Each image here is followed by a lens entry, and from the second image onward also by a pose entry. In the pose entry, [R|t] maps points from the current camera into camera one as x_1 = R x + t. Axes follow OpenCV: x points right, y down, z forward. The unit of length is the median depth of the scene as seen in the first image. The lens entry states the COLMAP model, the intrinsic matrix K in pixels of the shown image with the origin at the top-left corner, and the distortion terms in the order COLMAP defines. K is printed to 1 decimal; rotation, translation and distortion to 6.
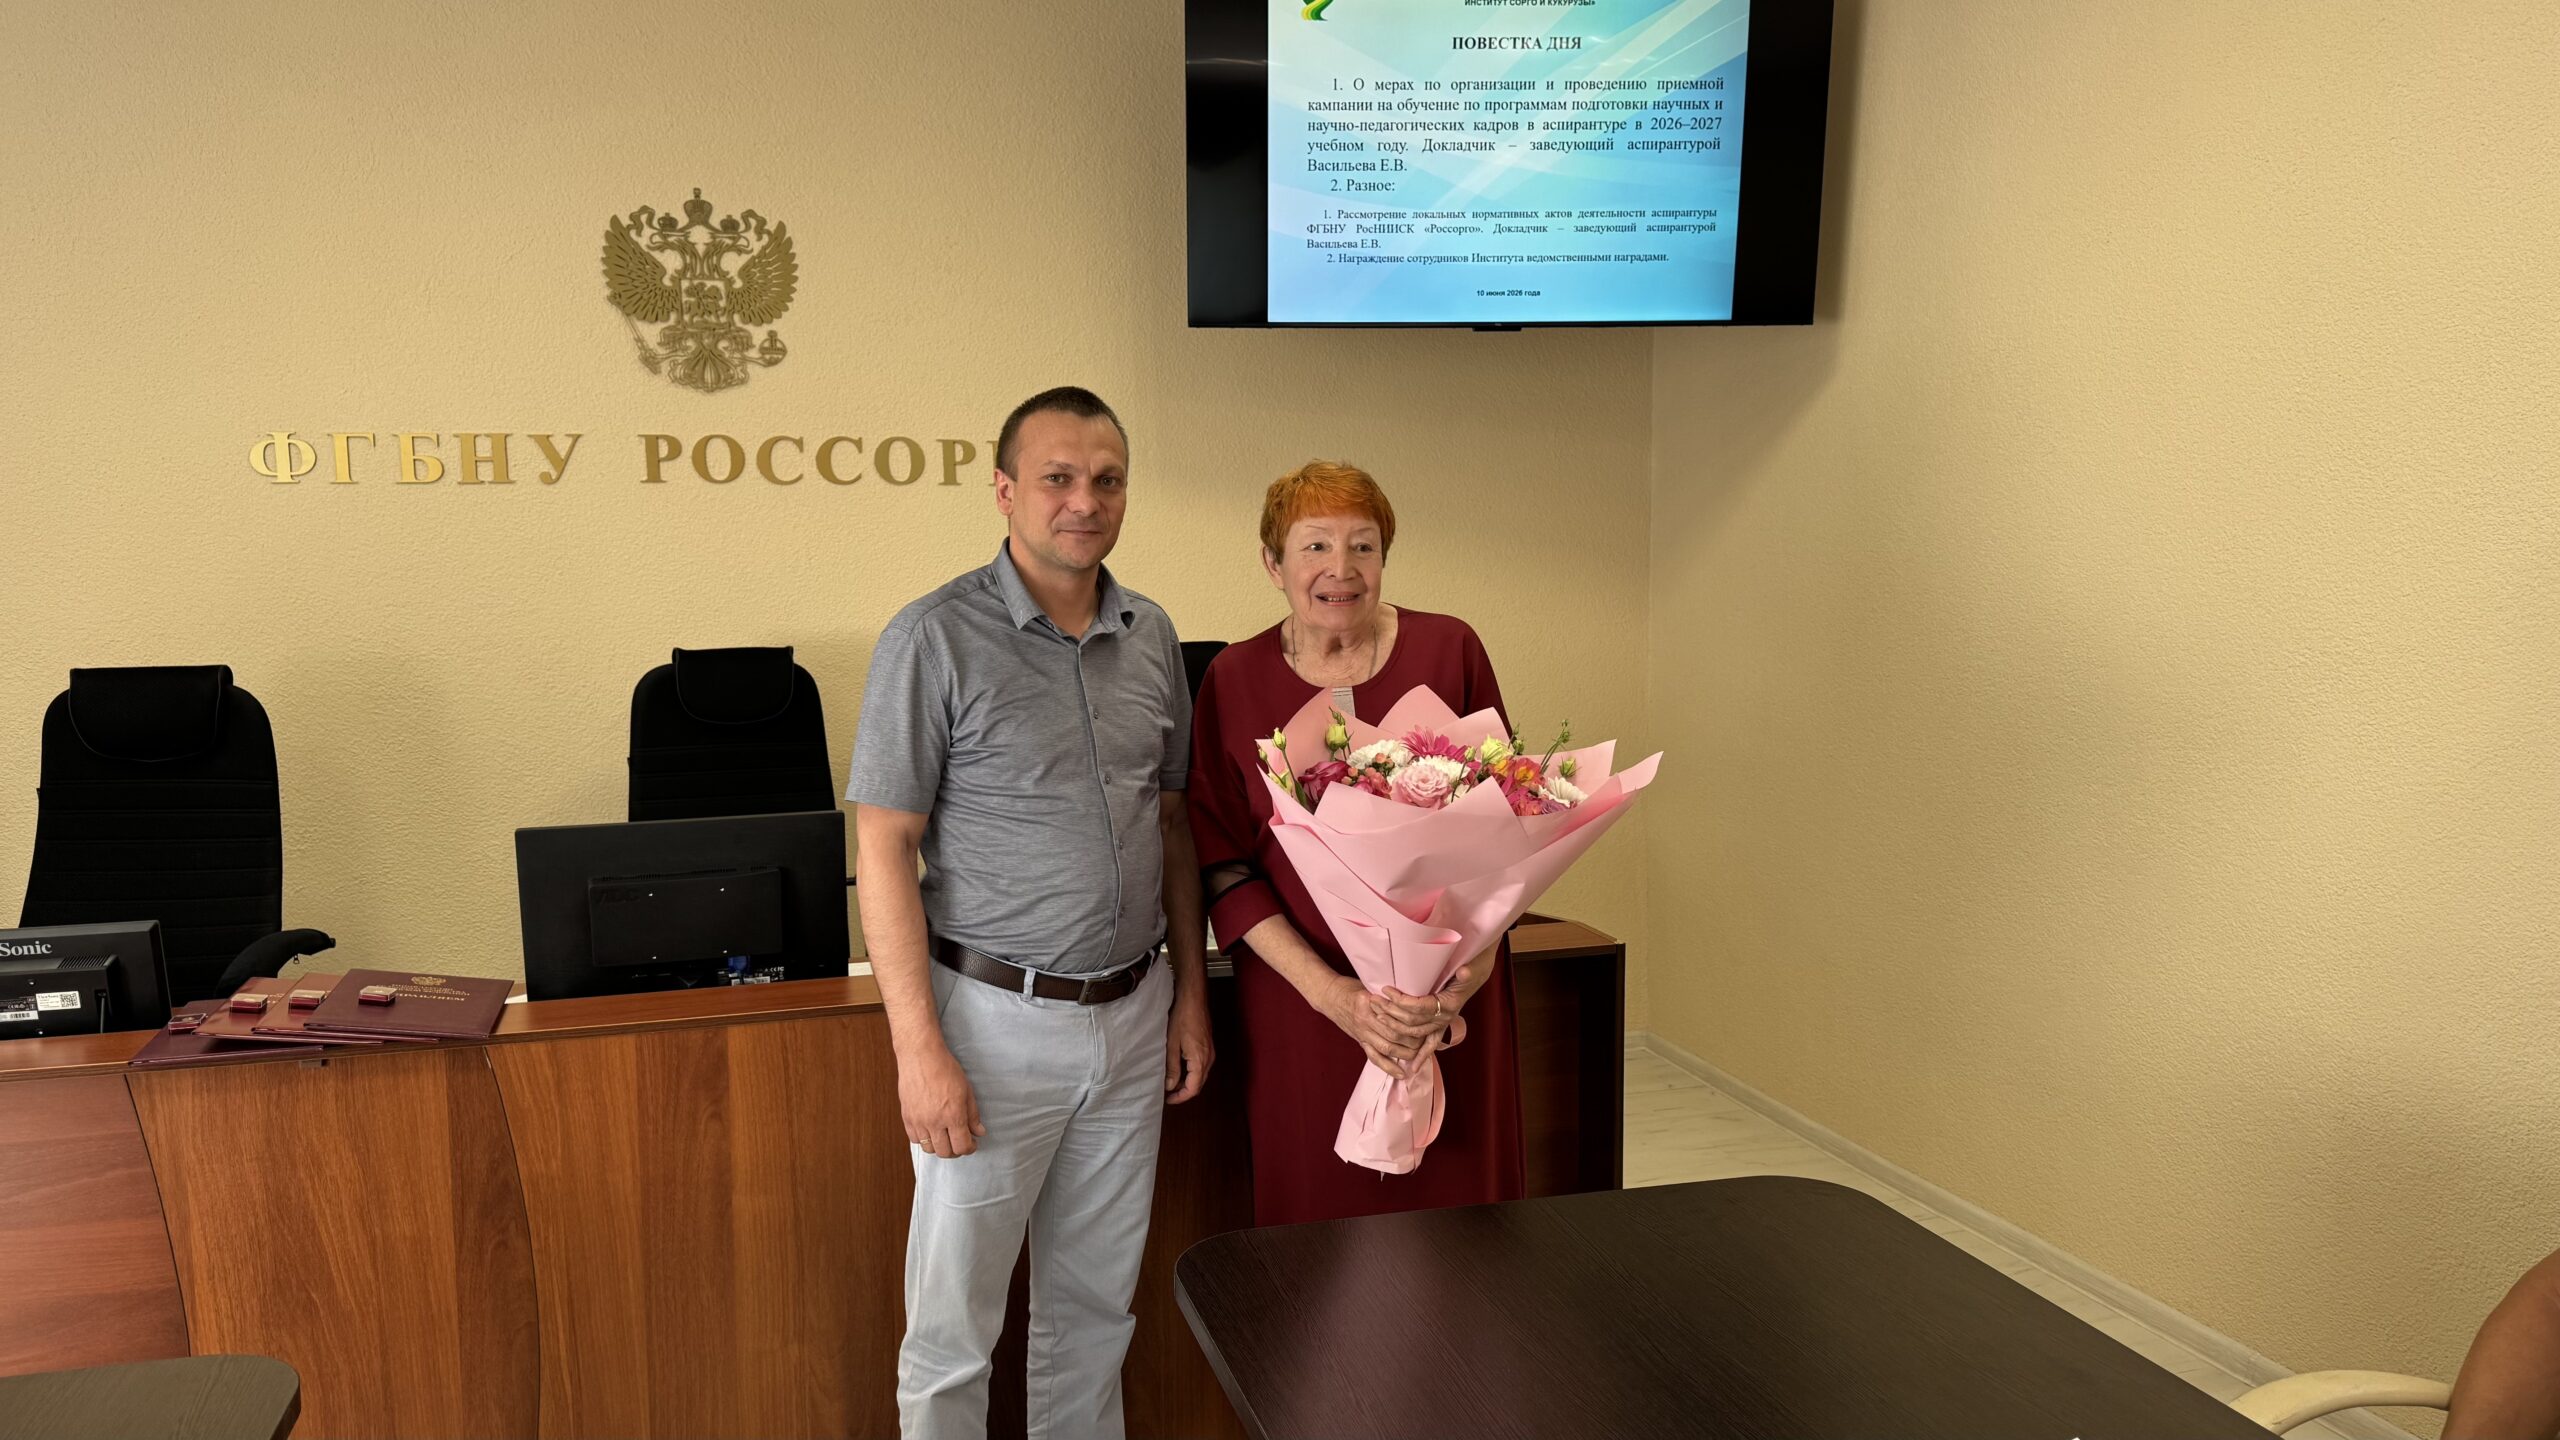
lens RADIAL K [[1804.6, 0, 1298.3], [0, 1804.6, 718.8], [0, 0, 1]] dist [0.055828, -0.072842]
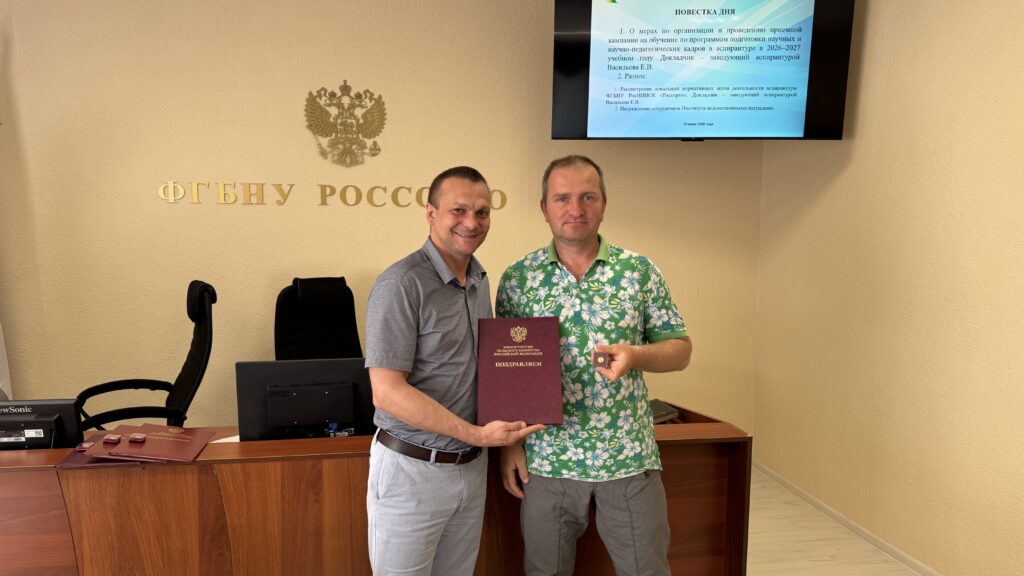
lens RADIAL K [[720.4, 0, 516.2], [0, 720.4, 287.7], [0, 0, 1]] dist [0.073082, -0.116498]
pose [[0.993115, 0.028374, -0.113656, 0.002494], [-0.030439, 0.999401, -0.016475, -0.016122], [0.113120, 0.019821, 0.993384, 0.104957]]
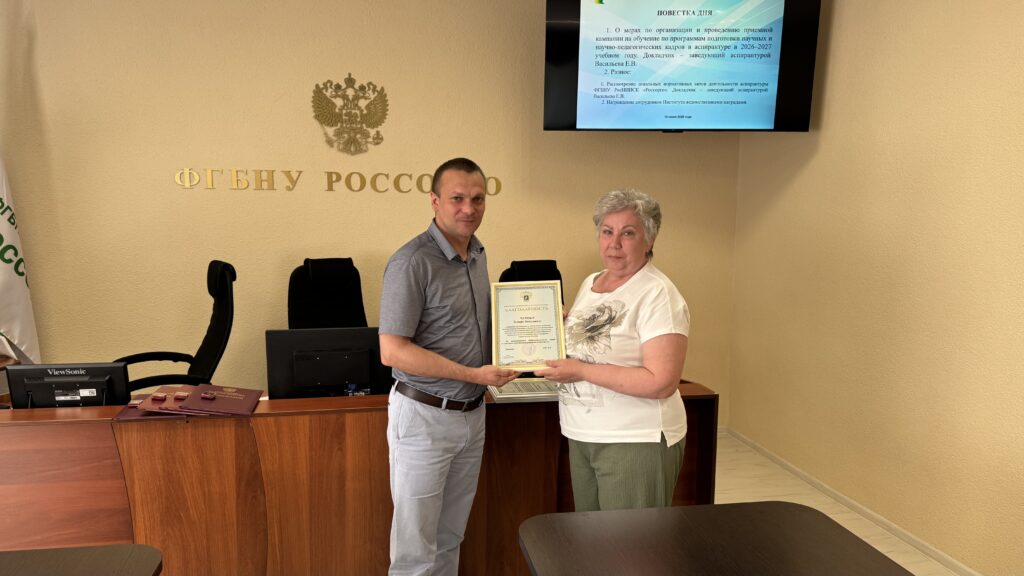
lens RADIAL K [[720.6, 0, 526.0], [0, 720.6, 292.1], [0, 0, 1]] dist [0.072424, -0.127797]
pose [[0.995748, 0.029431, -0.087287, 0.006793], [-0.028814, 0.999550, 0.008324, -0.006561], [0.087492, -0.005773, 0.996148, 0.026985]]
